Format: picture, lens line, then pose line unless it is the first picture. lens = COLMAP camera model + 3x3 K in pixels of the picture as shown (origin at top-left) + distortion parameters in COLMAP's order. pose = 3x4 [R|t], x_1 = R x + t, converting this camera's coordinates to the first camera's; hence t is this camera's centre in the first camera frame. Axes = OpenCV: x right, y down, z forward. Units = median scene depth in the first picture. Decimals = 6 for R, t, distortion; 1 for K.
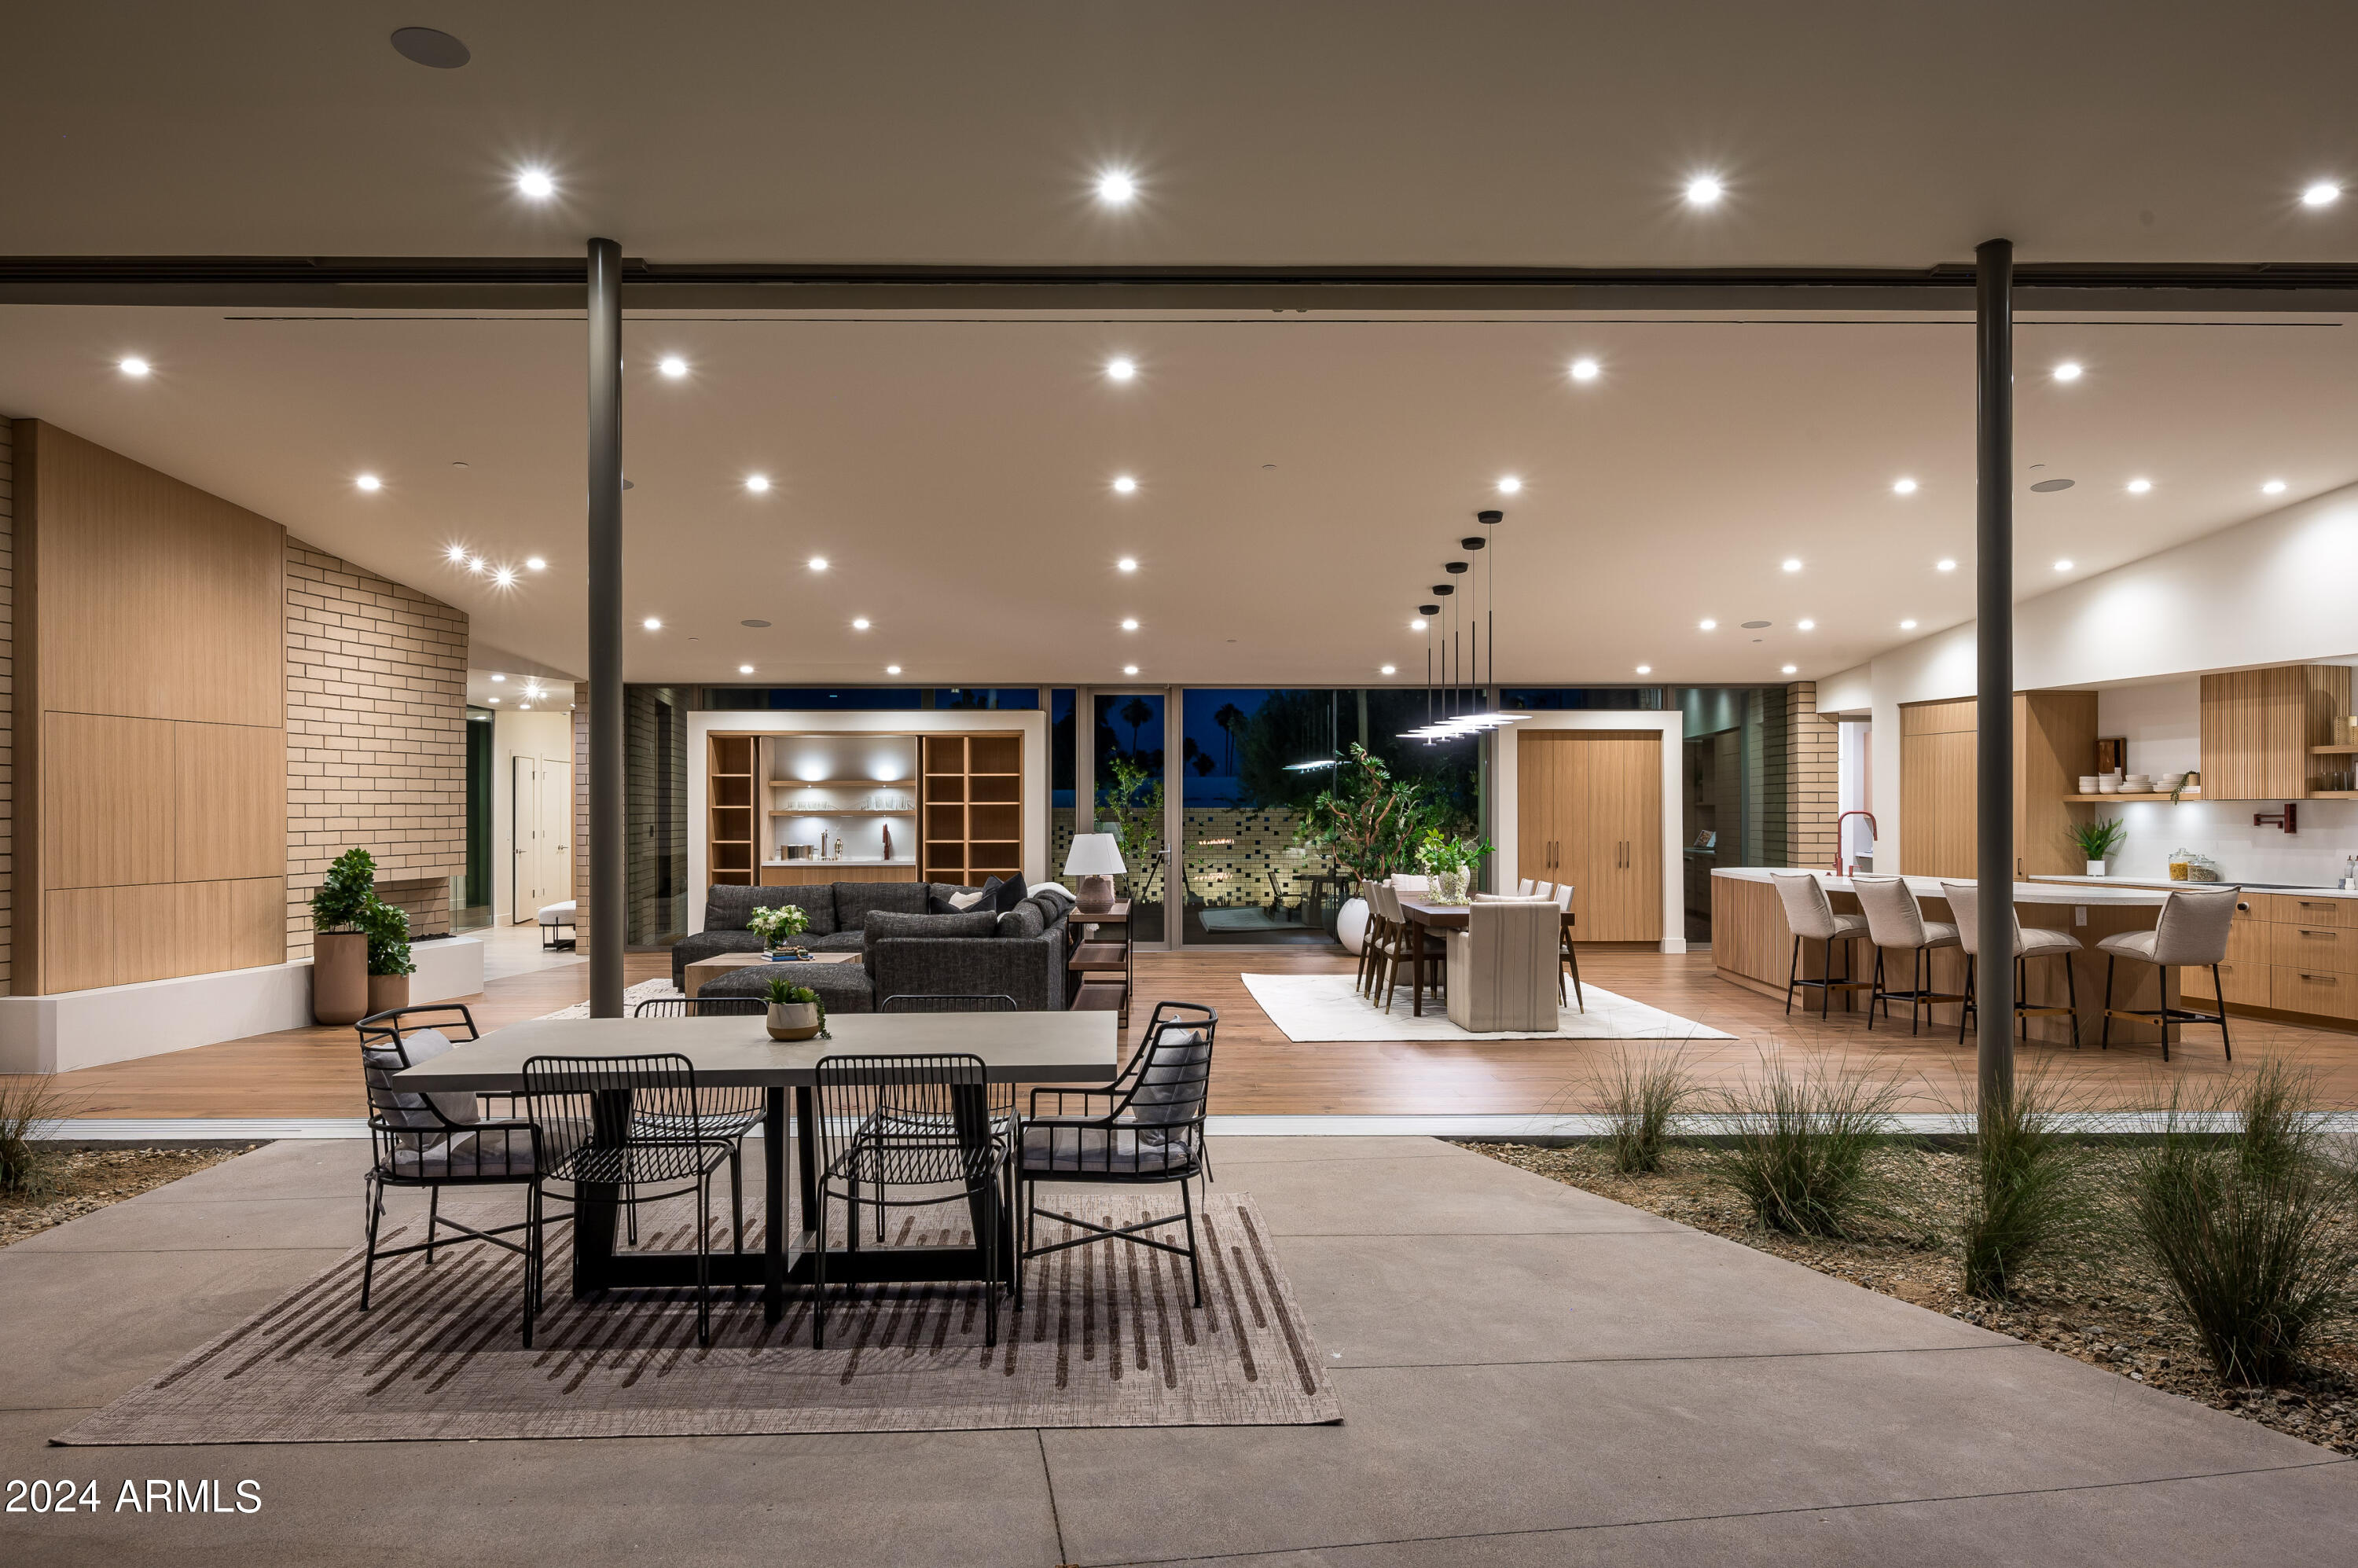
lens RADIAL K [[1661.9, 0, 1129.2], [0, 1661.9, 812.1], [0, 0, 1]] dist [-0.035783, 0.000390]
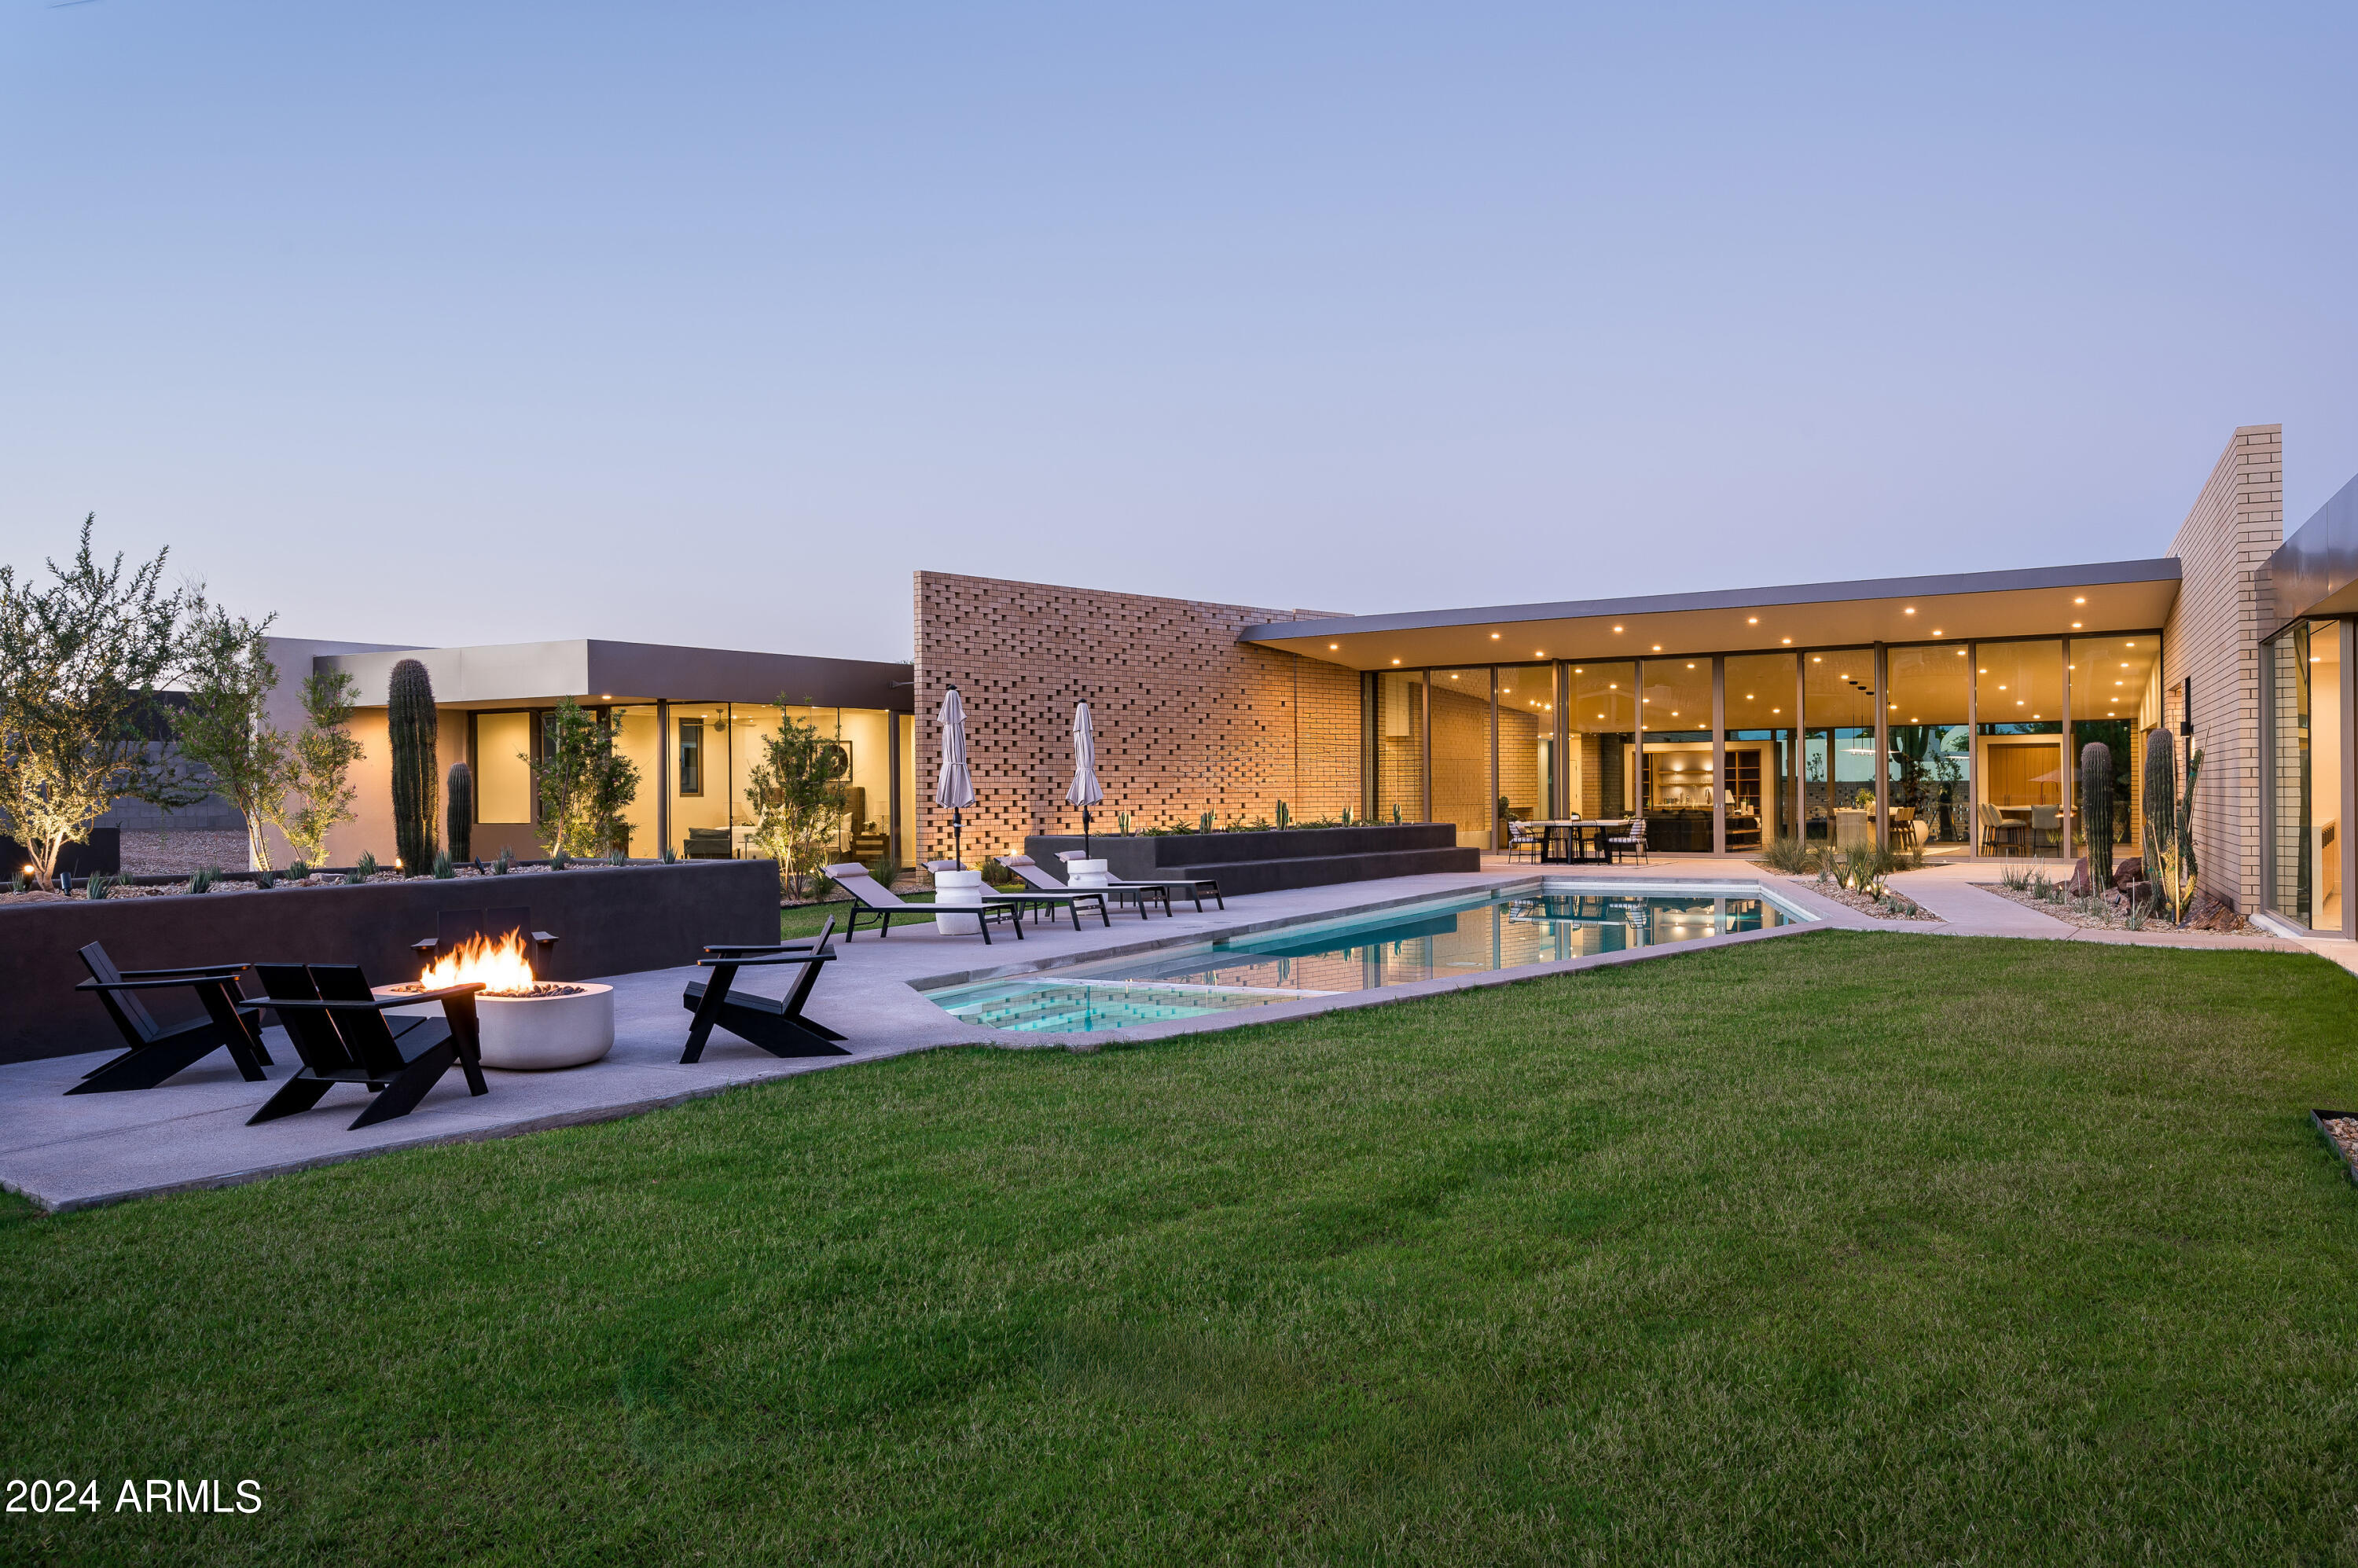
lens RADIAL K [[1751.0, 0, 1231.6], [0, 1751.0, 785.4], [0, 0, 1]] dist [-0.004211, 0.000674]
pose [[0.835400, -0.007658, -0.549590, 0.674020], [0.005438, 0.999969, -0.005667, 0.012561], [0.549616, 0.001746, 0.835415, -1.506095]]
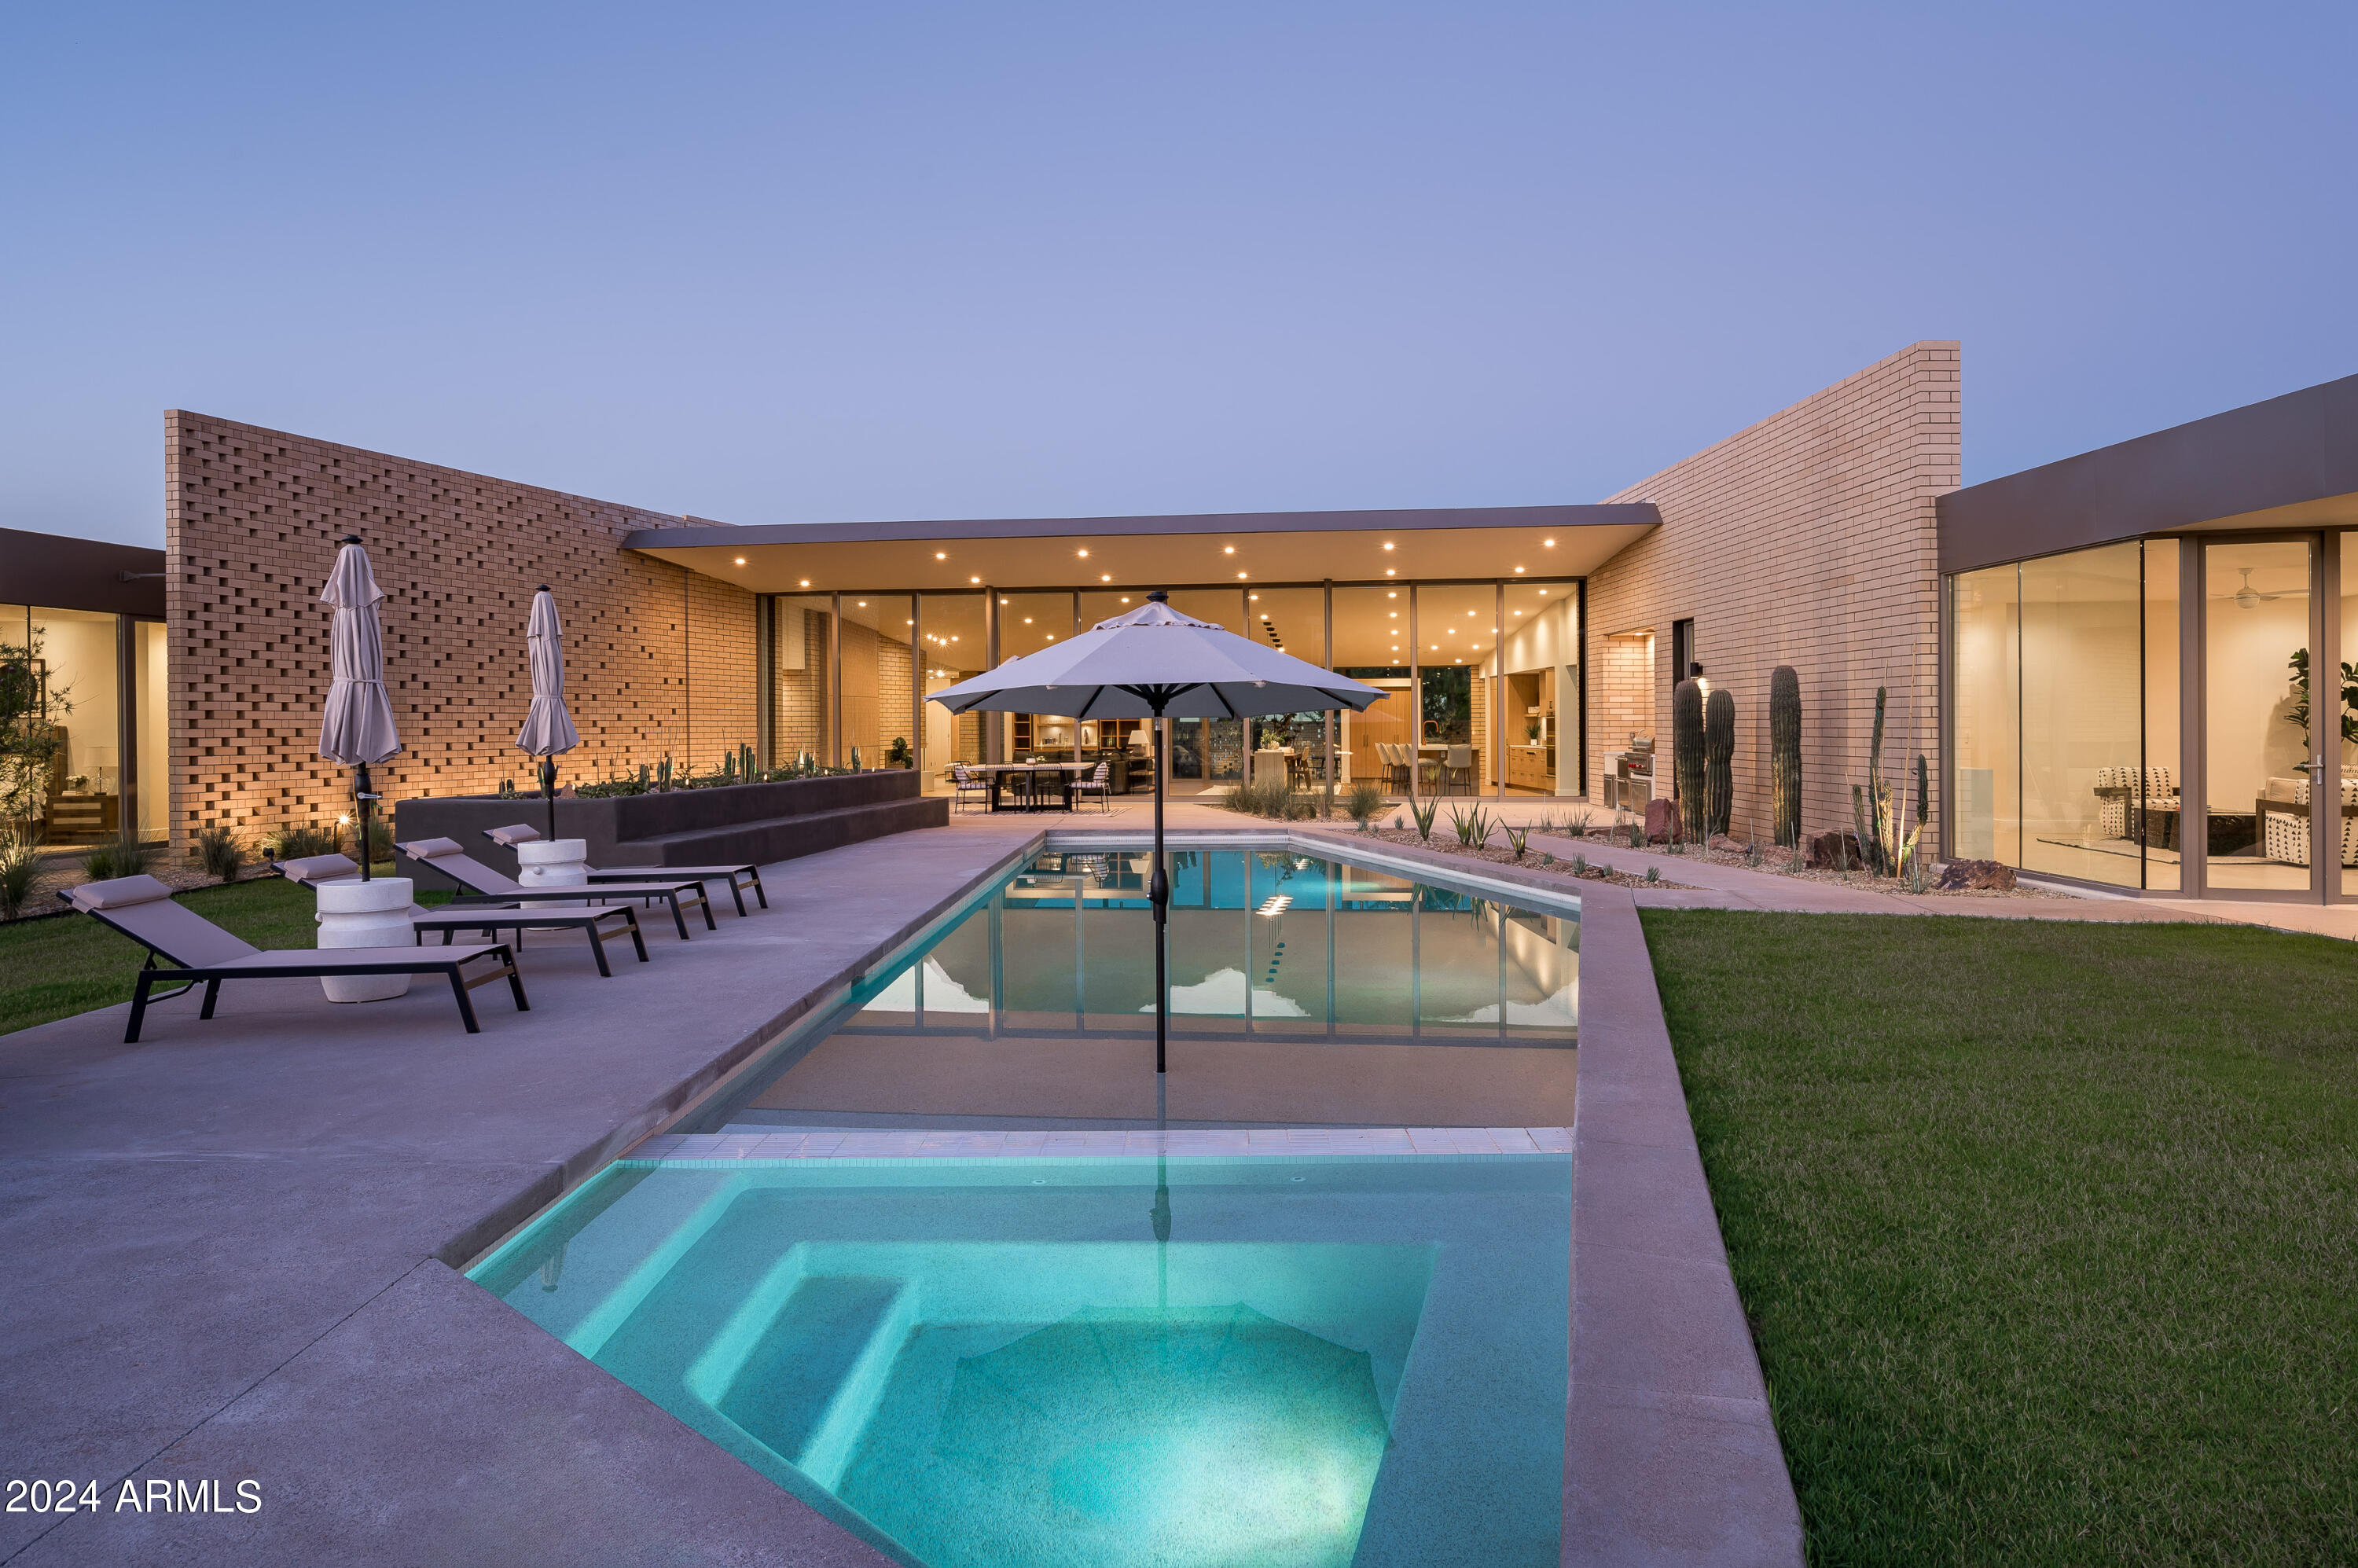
lens RADIAL K [[1507.8, 0, 1201.8], [0, 1507.8, 728.7], [0, 0, 1]] dist [-0.002315, -0.003554]
pose [[0.992494, -0.005925, -0.122148, 0.292319], [0.005925, 0.999982, -0.000360, 0.009153], [0.122148, -0.000367, 0.992512, -1.166918]]
